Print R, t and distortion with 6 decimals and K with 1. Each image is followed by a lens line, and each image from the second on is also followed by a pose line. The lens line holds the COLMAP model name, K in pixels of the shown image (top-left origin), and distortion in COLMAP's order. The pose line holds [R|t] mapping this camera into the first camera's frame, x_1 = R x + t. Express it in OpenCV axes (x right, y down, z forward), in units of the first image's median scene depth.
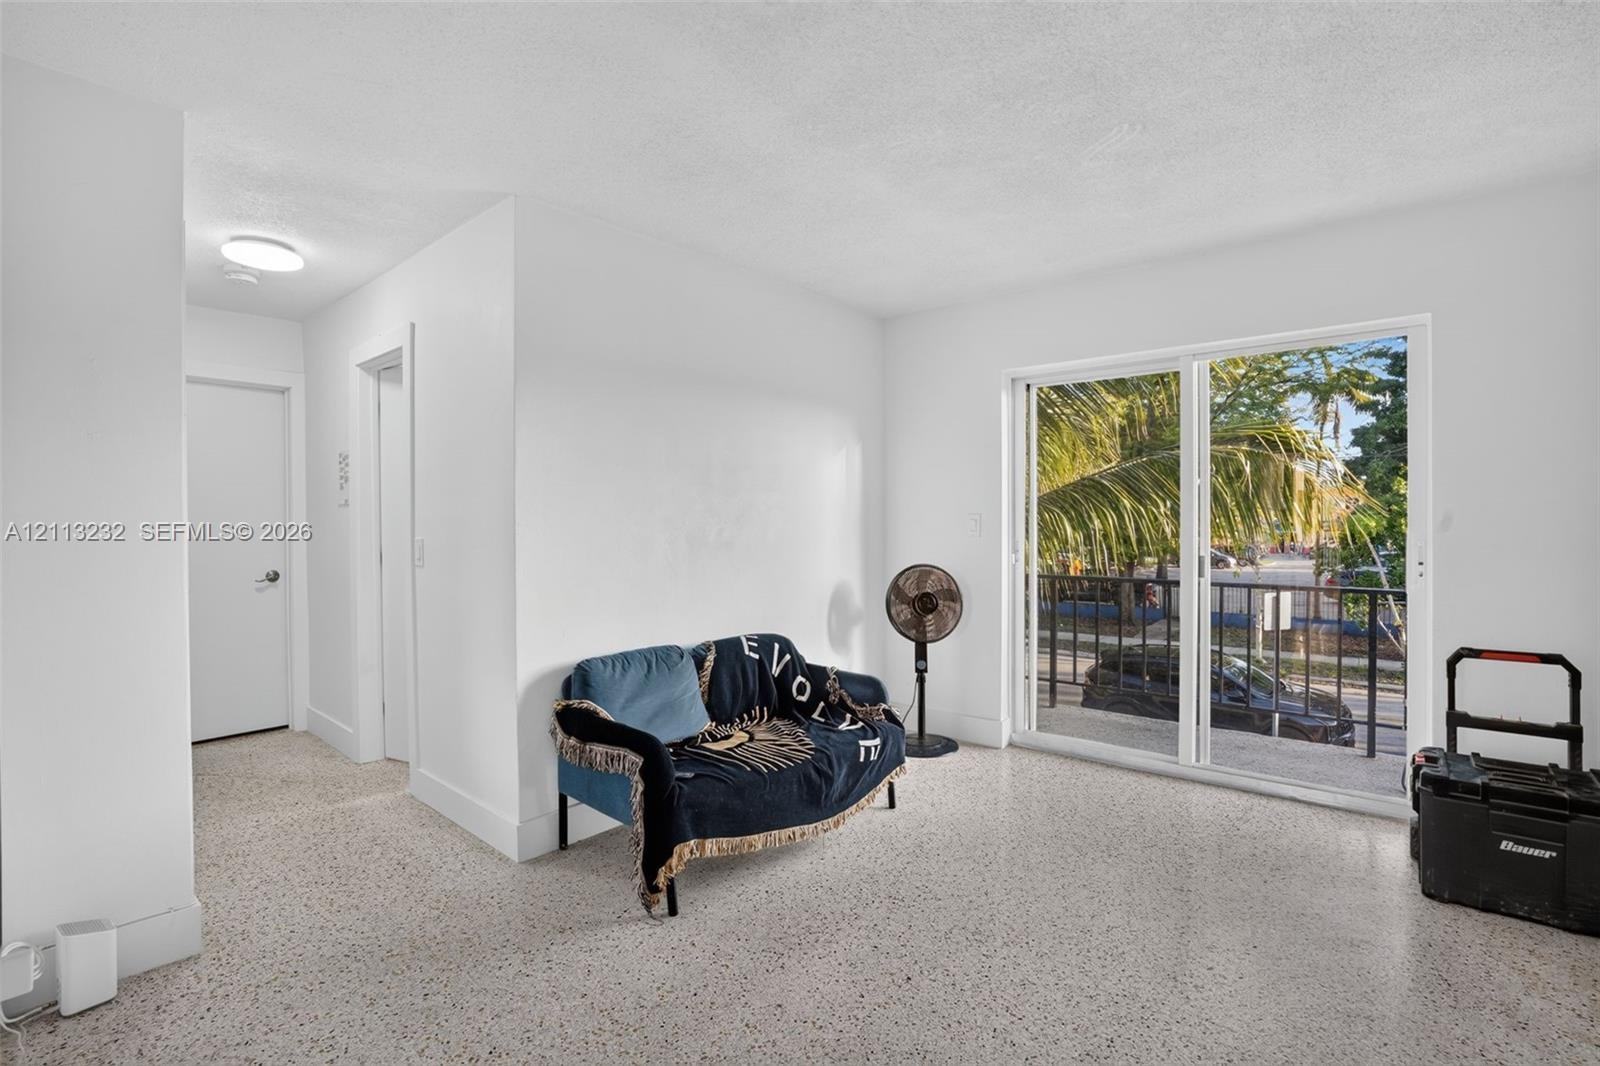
lens RADIAL K [[729.7, 0, 798.6], [0, 729.7, 538.7], [0, 0, 1]] dist [-0.024635, 0.002338]
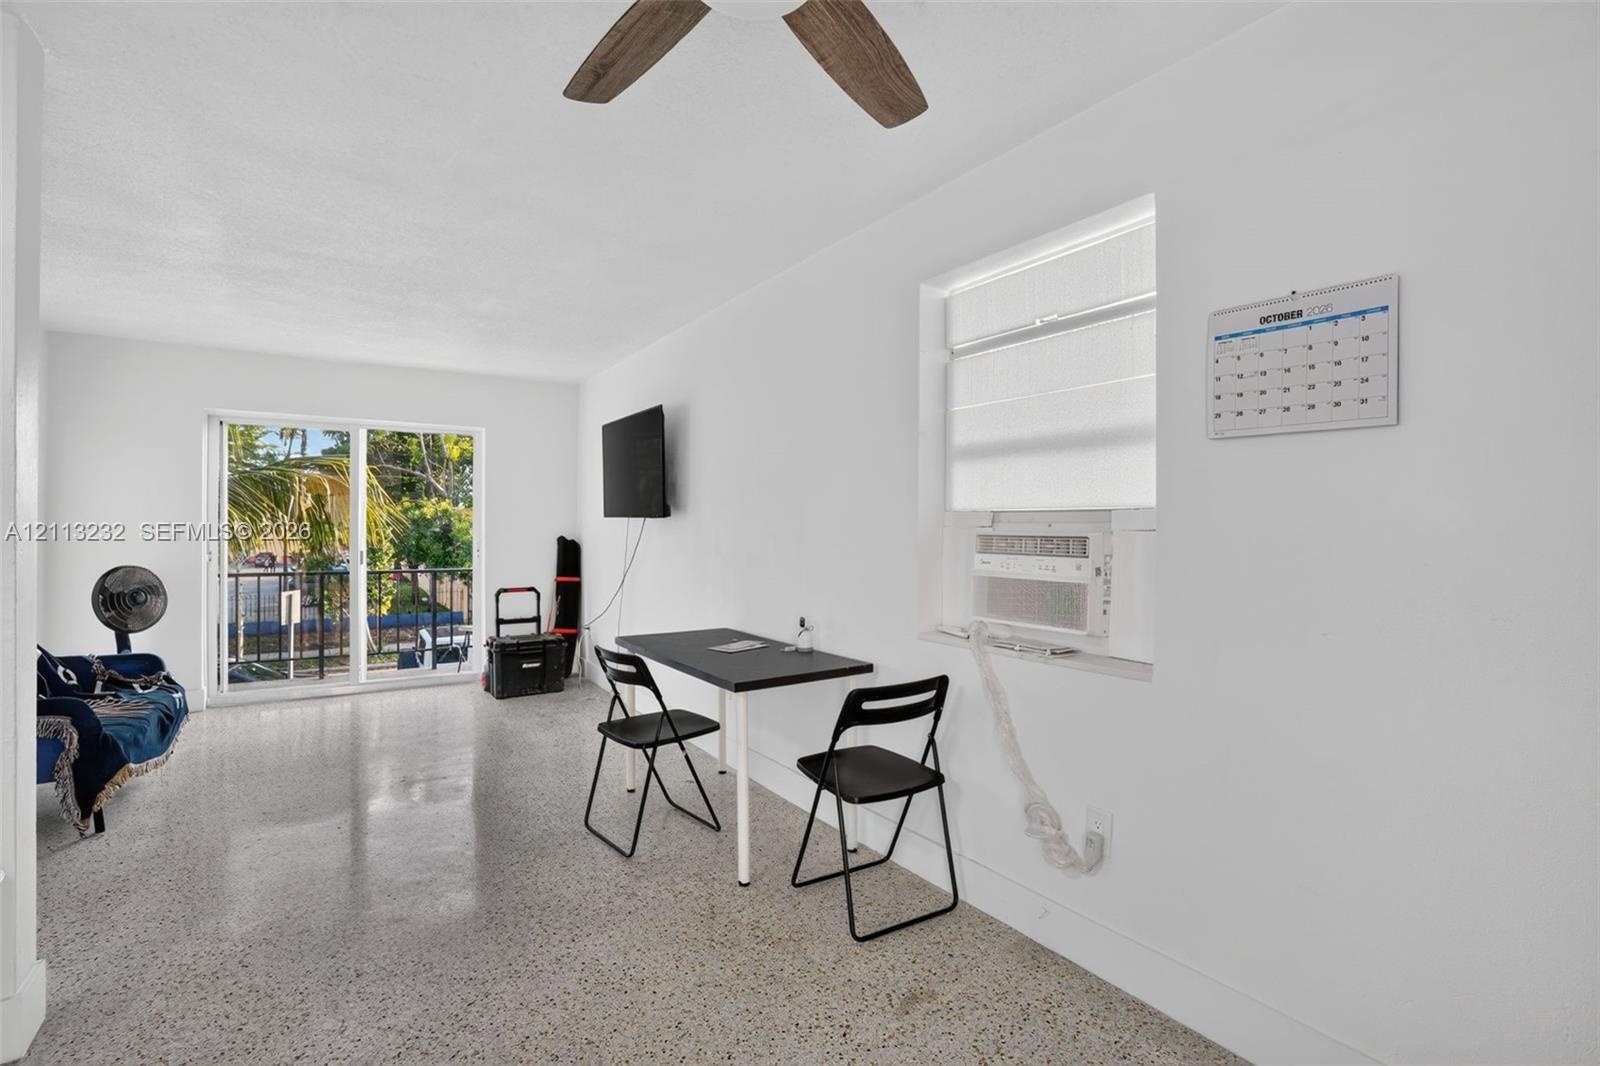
lens RADIAL K [[729.7, 0, 799.4], [0, 729.7, 536.0], [0, 0, 1]] dist [-0.024635, 0.002338]
pose [[0.285017, 0.000145, 0.958522, -0.952922], [0.011149, 0.999932, -0.003467, 0.009188], [-0.958458, 0.011675, 0.284996, -0.520383]]
